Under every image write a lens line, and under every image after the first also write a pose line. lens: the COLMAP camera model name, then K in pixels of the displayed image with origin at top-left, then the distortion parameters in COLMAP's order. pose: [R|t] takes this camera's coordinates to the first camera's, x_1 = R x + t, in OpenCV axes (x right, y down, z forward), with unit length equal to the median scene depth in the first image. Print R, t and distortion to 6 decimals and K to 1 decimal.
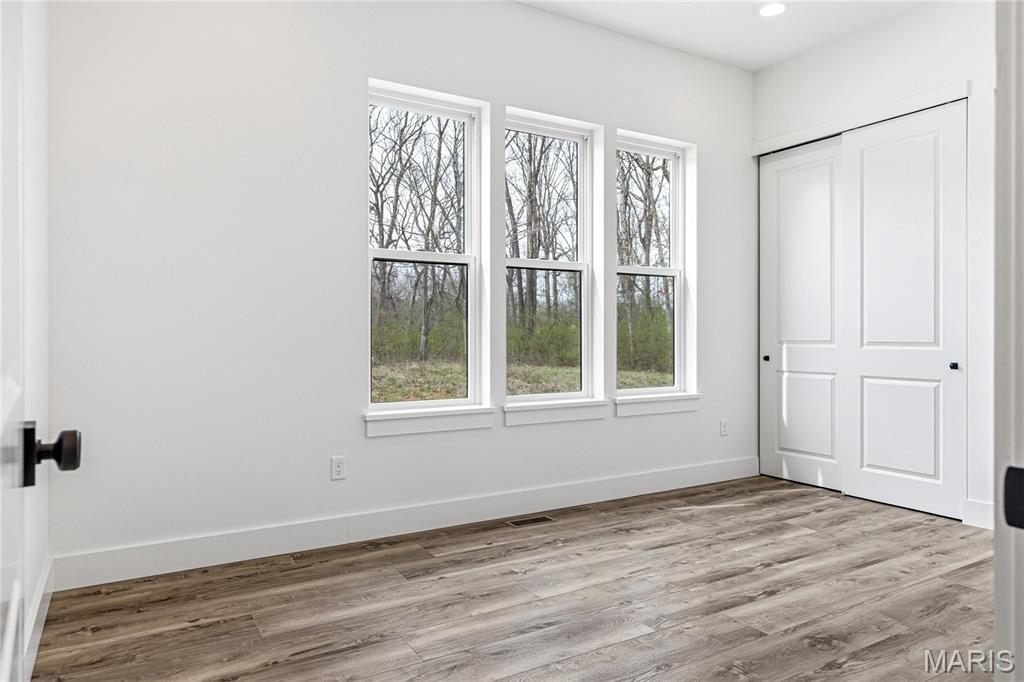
lens RADIAL K [[666.1, 0, 511.2], [0, 666.1, 338.4], [0, 0, 1]] dist [-0.001629, -0.005572]
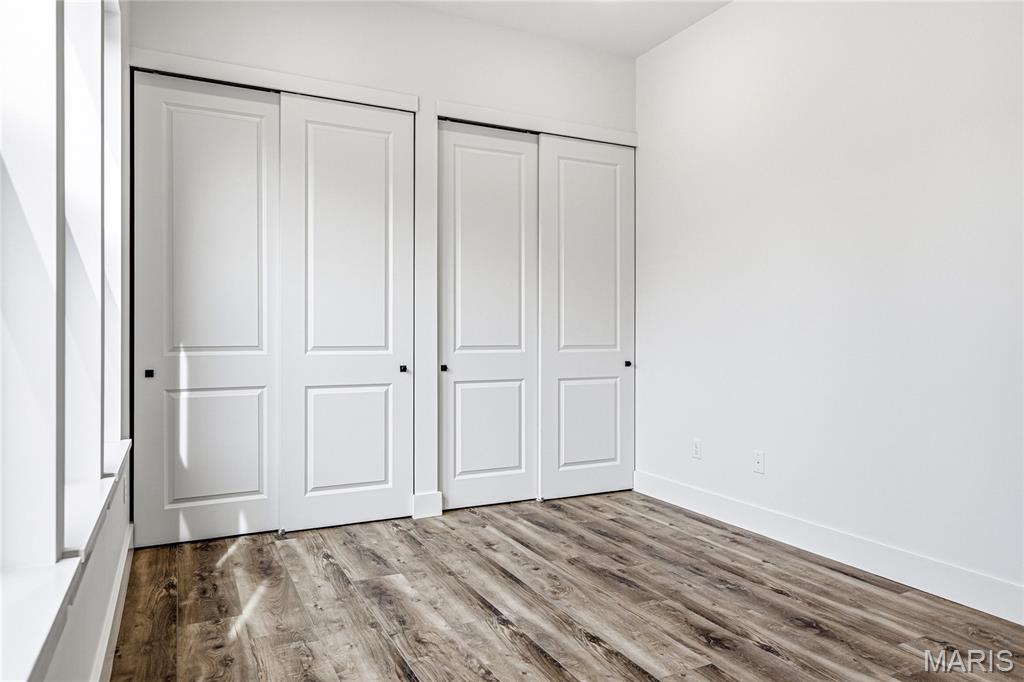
lens RADIAL K [[666.1, 0, 511.4], [0, 666.1, 336.9], [0, 0, 1]] dist [-0.001629, -0.005572]
pose [[0.068254, 0.001650, 0.997667, -0.393272], [0.007799, 0.999967, -0.002187, -0.004075], [-0.997637, 0.007930, 0.068239, 0.868702]]
